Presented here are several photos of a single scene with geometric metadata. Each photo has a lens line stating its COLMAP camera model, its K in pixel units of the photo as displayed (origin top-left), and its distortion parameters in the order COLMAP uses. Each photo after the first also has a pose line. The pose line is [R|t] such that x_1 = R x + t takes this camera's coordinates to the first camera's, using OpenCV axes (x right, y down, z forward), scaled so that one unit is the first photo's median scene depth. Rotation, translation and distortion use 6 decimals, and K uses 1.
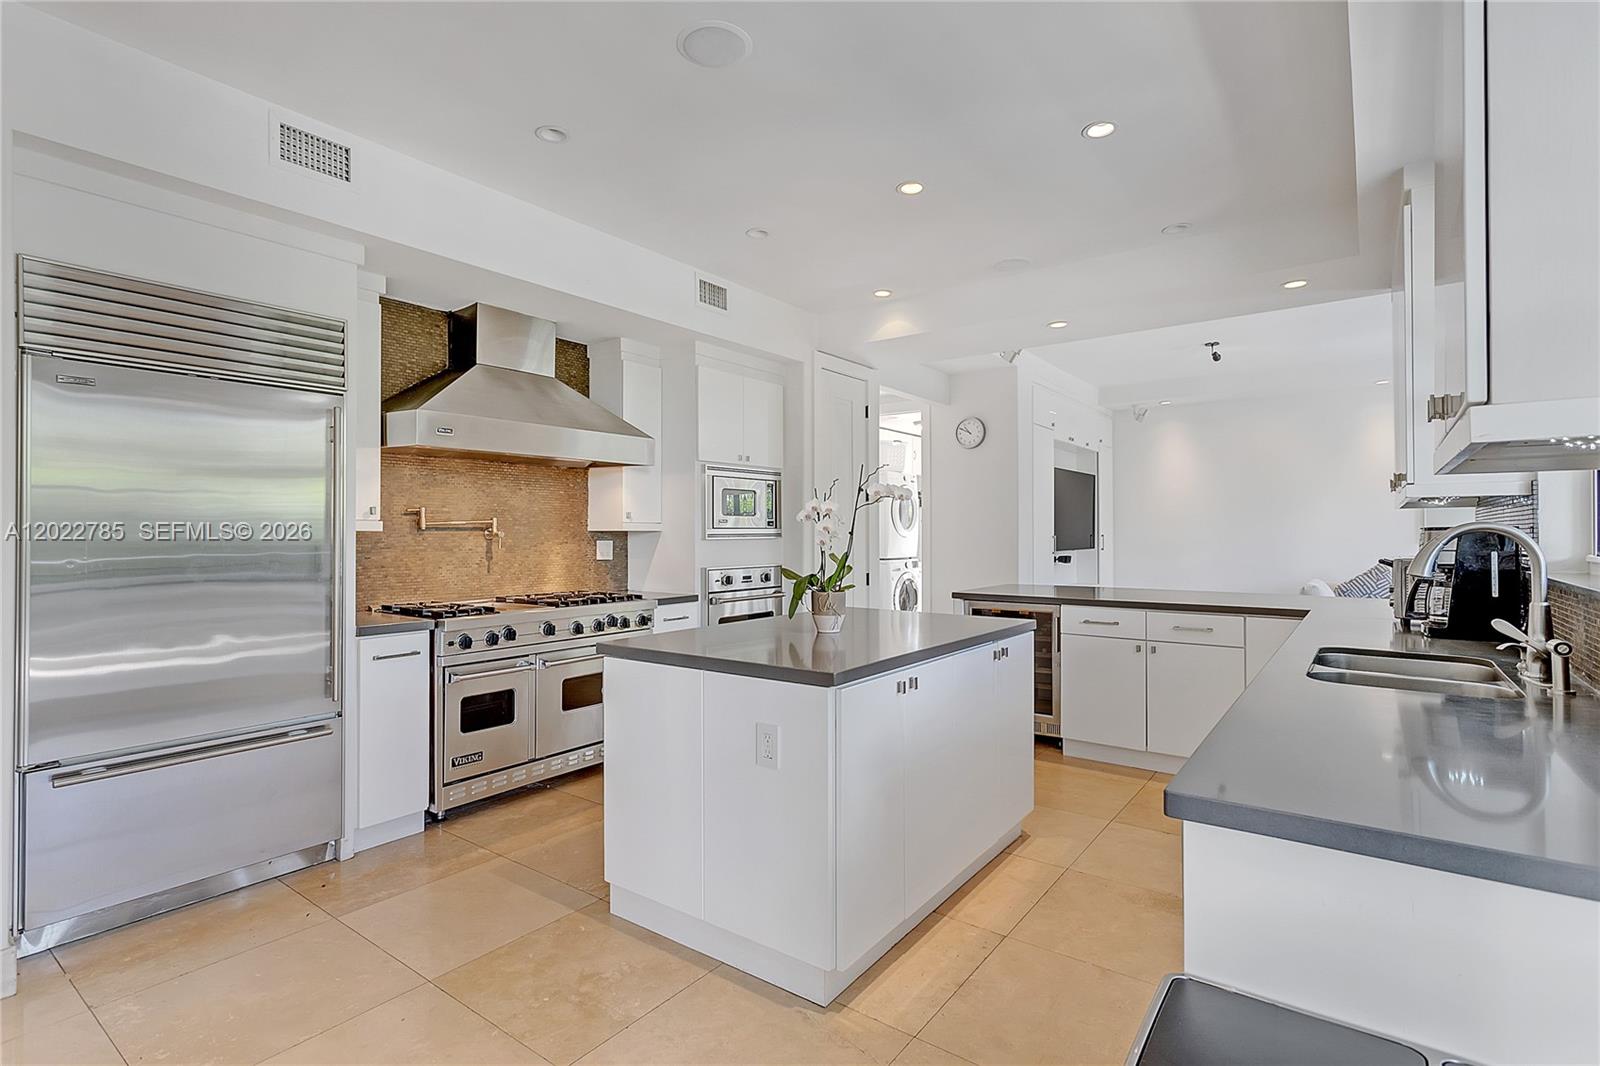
lens RADIAL K [[767.5, 0, 793.2], [0, 767.5, 527.9], [0, 0, 1]] dist [0.000467, 0.001044]
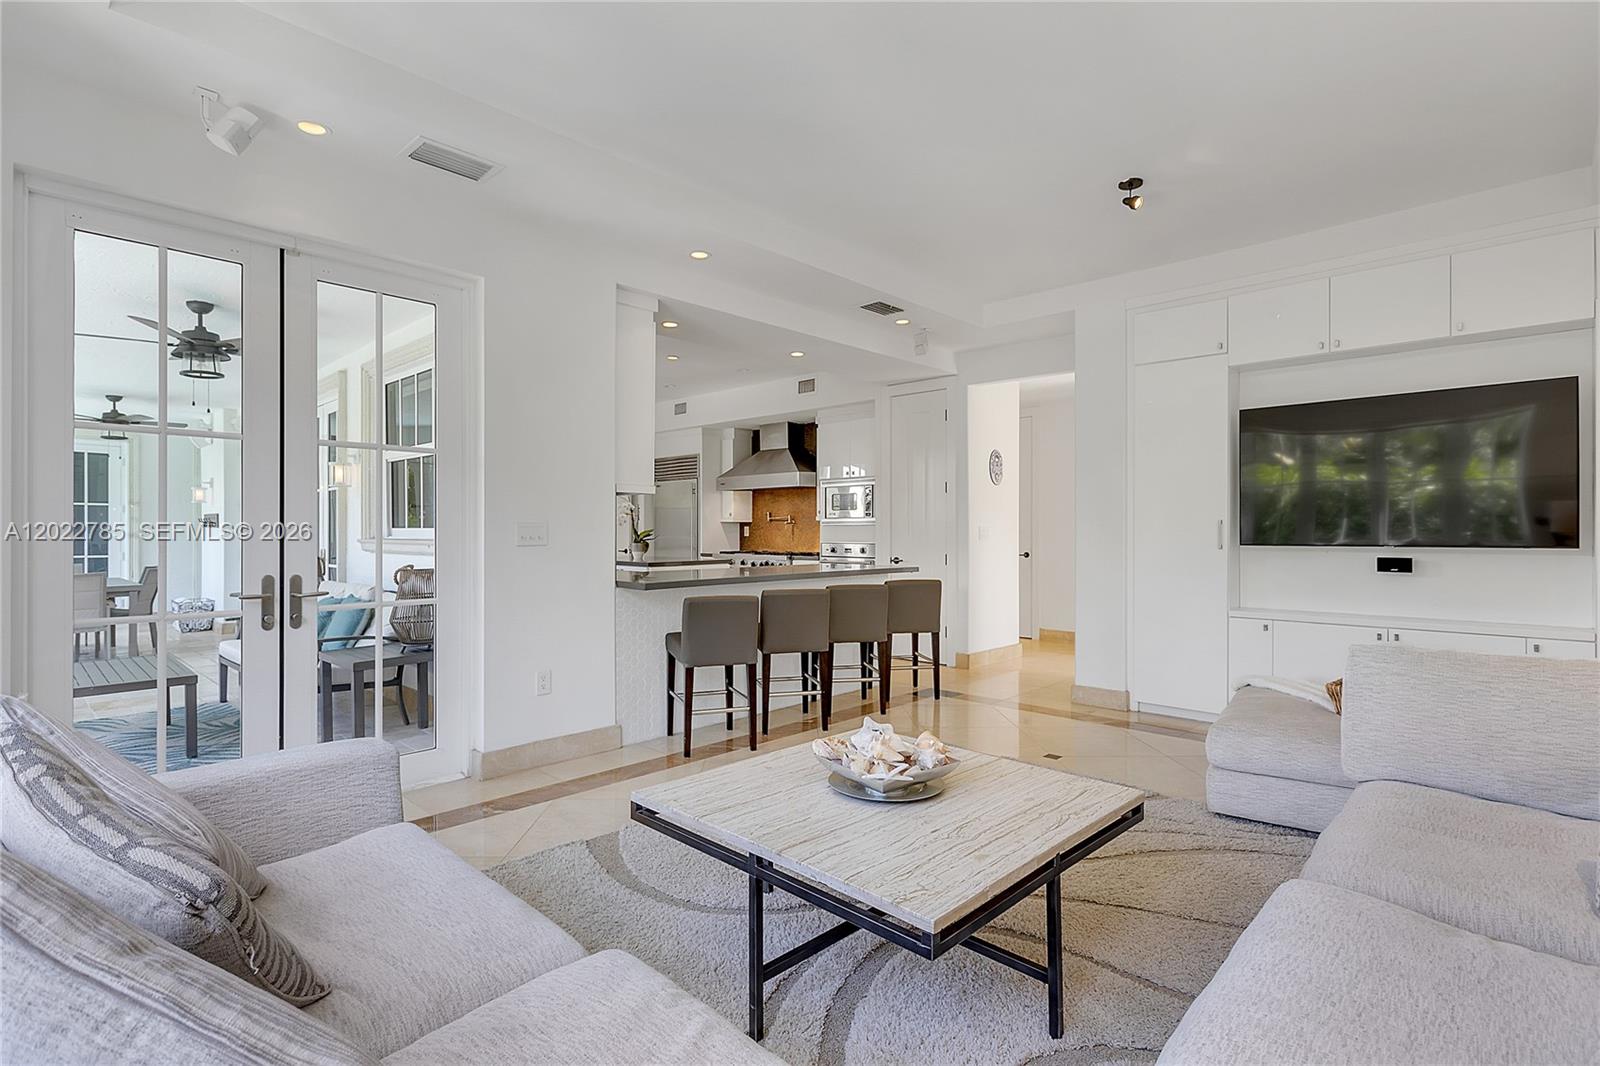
lens RADIAL K [[767.5, 0, 793.2], [0, 767.5, 527.9], [0, 0, 1]] dist [0.000467, 0.001044]
pose [[-0.129036, -0.002974, -0.991635, 1.776996], [0.006011, 0.999975, -0.003781, 0.030964], [0.991622, -0.006448, -0.129015, 1.296423]]
